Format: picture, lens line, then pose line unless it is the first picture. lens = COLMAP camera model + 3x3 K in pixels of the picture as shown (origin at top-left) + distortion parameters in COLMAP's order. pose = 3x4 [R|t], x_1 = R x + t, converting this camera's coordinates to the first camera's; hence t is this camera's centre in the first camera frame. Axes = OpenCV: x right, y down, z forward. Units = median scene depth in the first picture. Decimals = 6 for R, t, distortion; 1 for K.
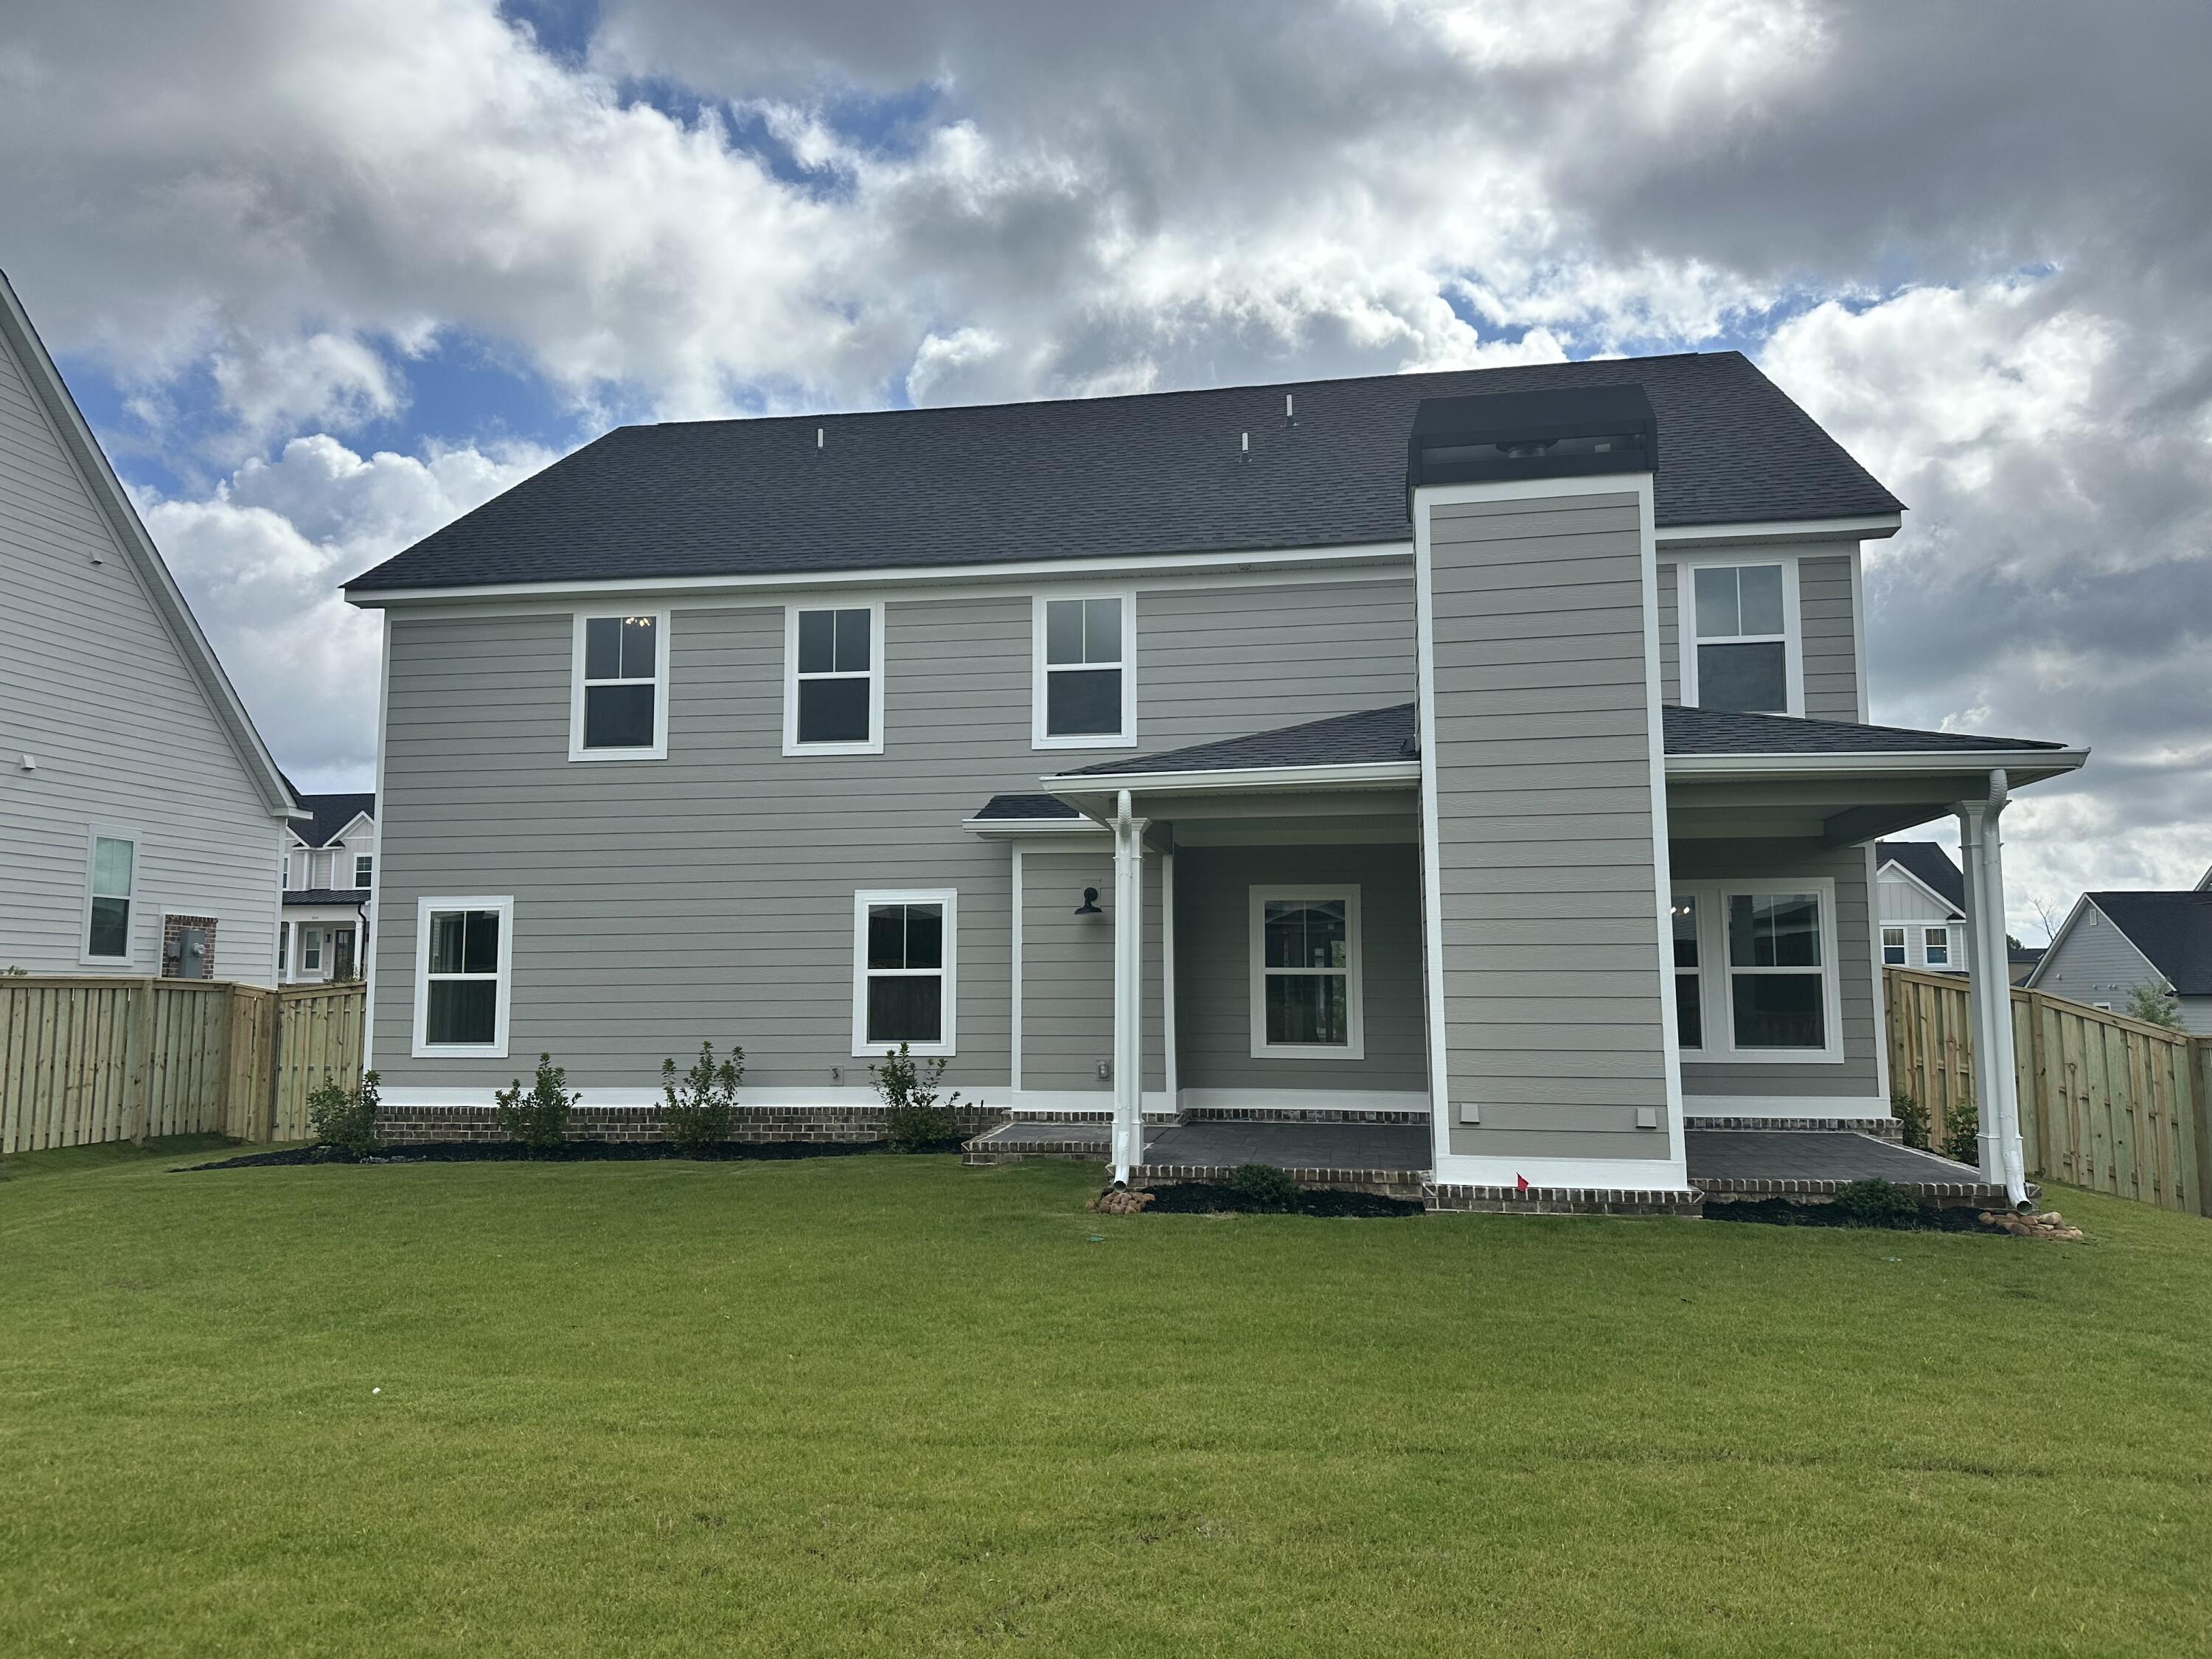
lens RADIAL K [[1585.5, 0, 1106.0], [0, 1585.5, 829.5], [0, 0, 1]] dist [0.074739, -0.247756]
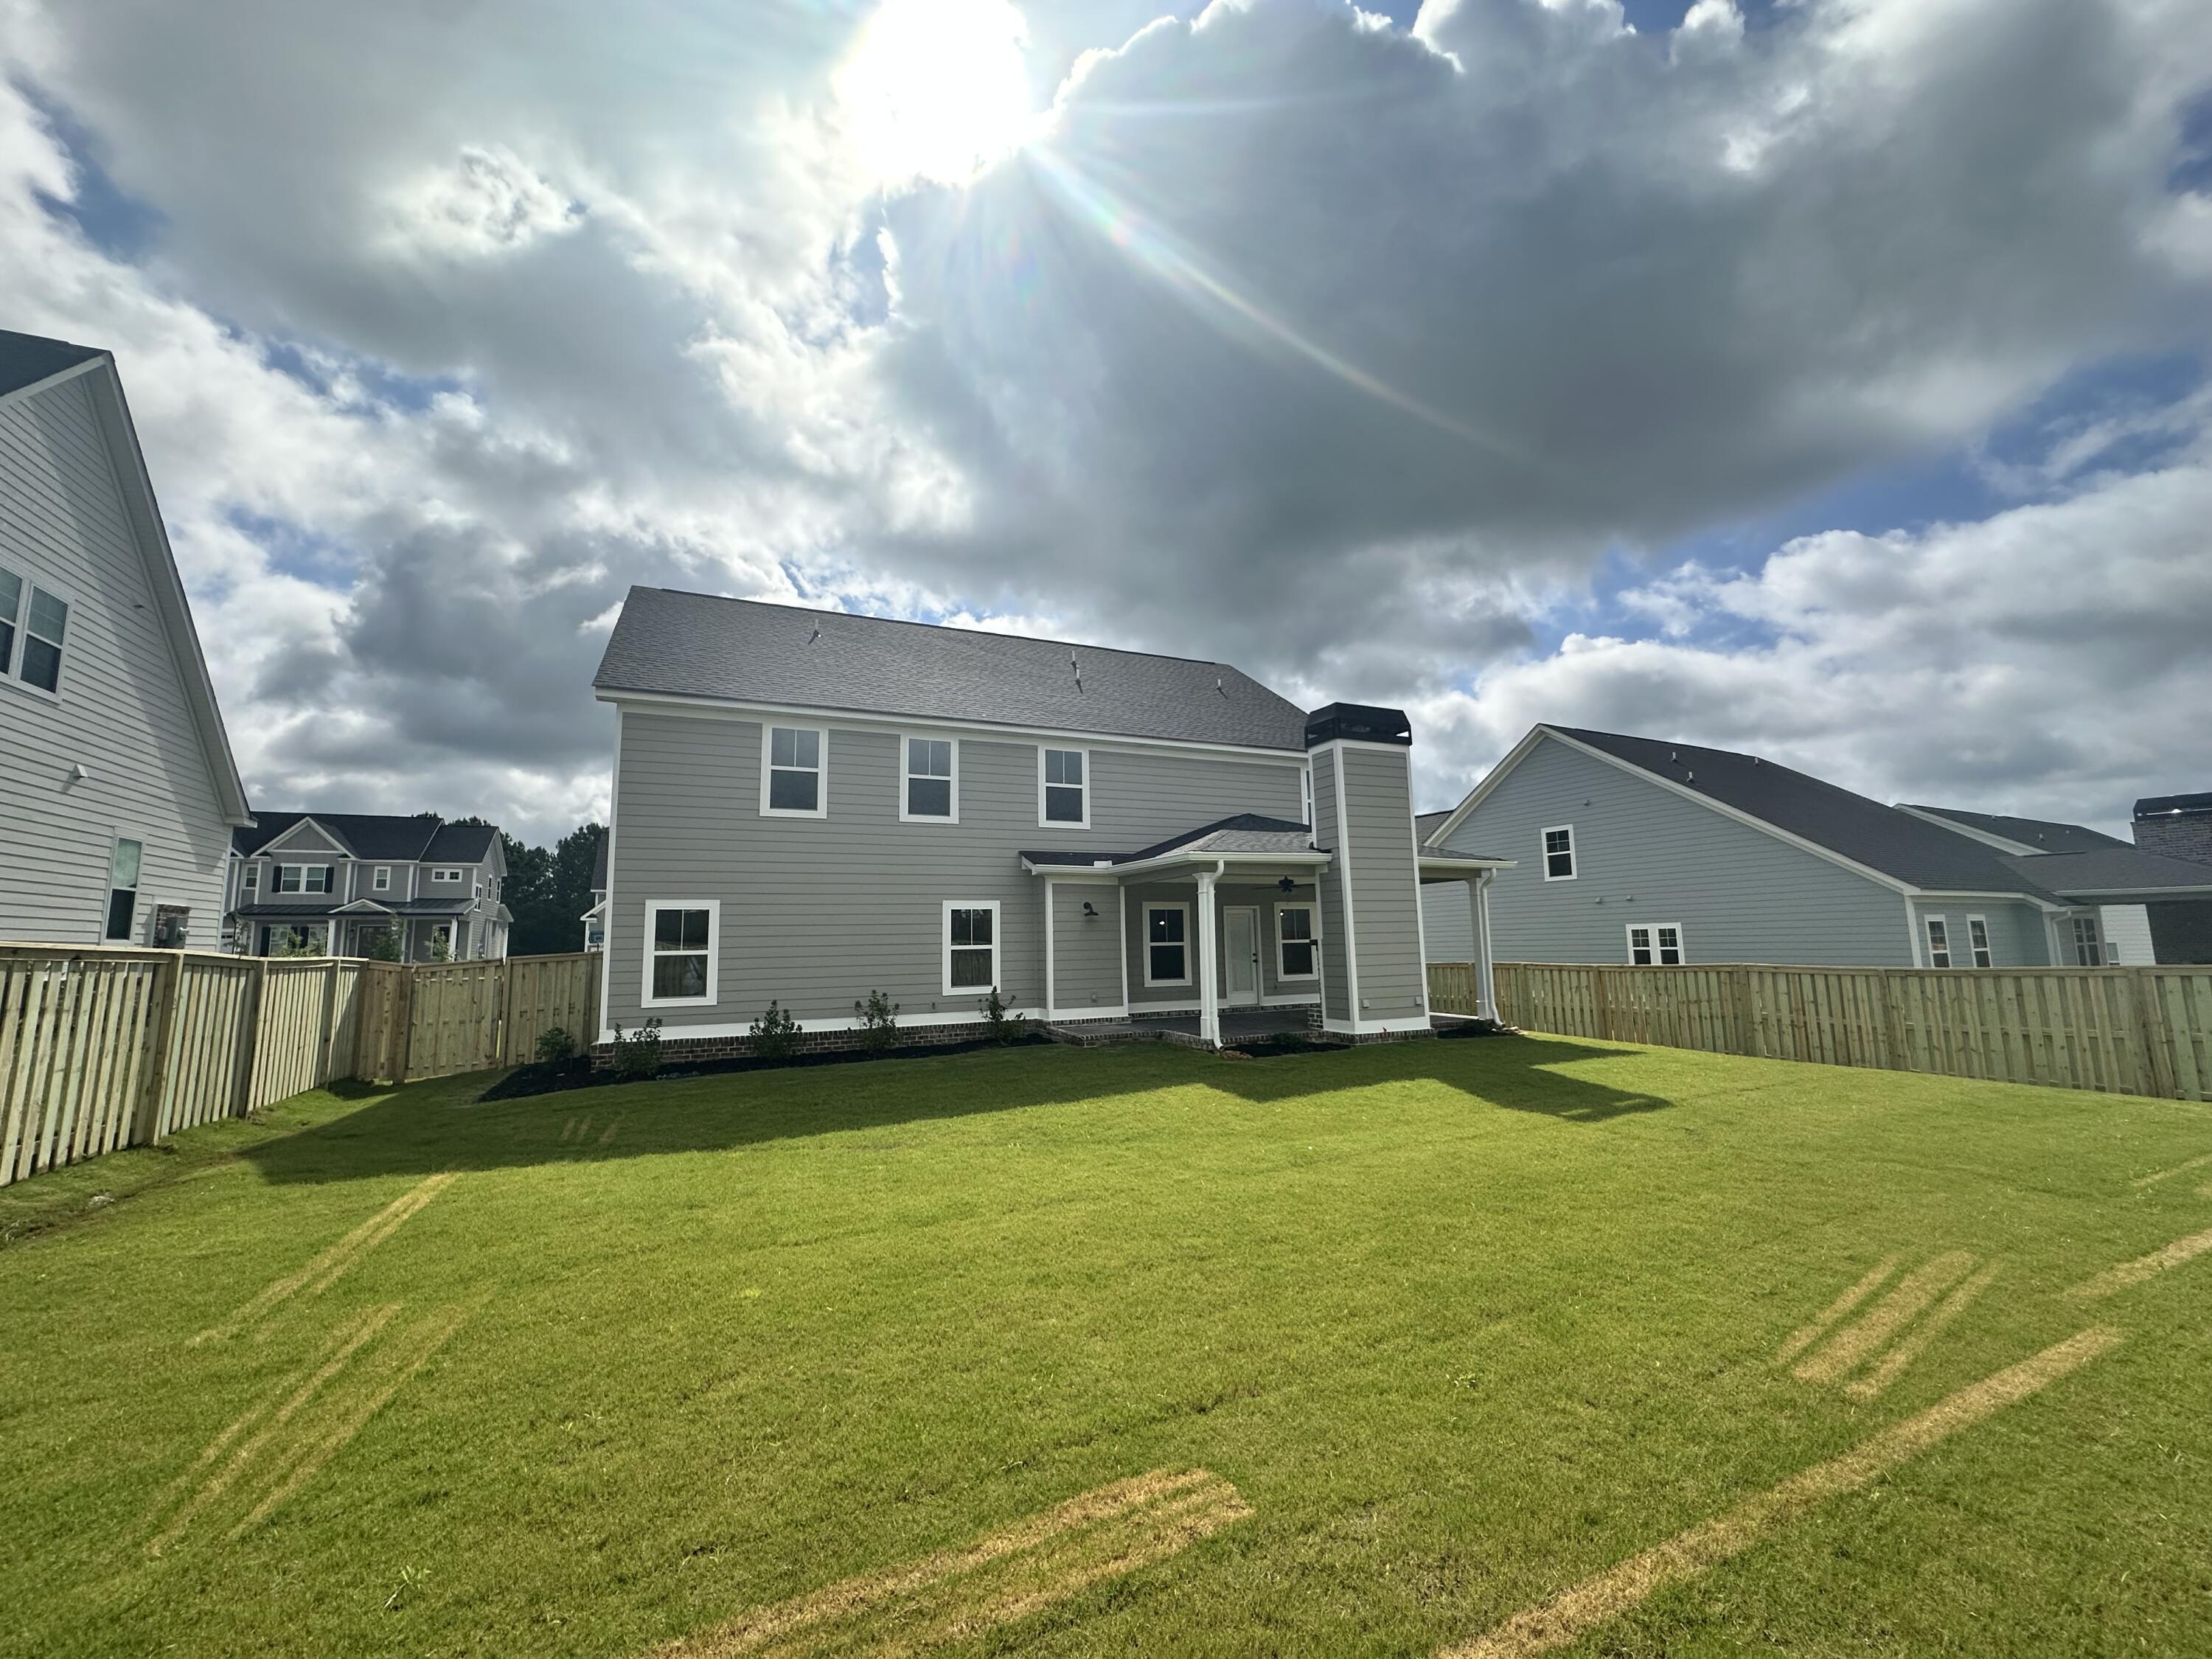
lens RADIAL K [[864.8, 0, 1106.0], [0, 864.8, 829.5], [0, 0, 1]] dist [-0.040329, -0.000161]
pose [[0.830922, 0.064166, 0.552677, -0.546299], [-0.037301, 0.997517, -0.059731, 0.010130], [-0.555137, 0.029016, 0.831252, 0.105363]]
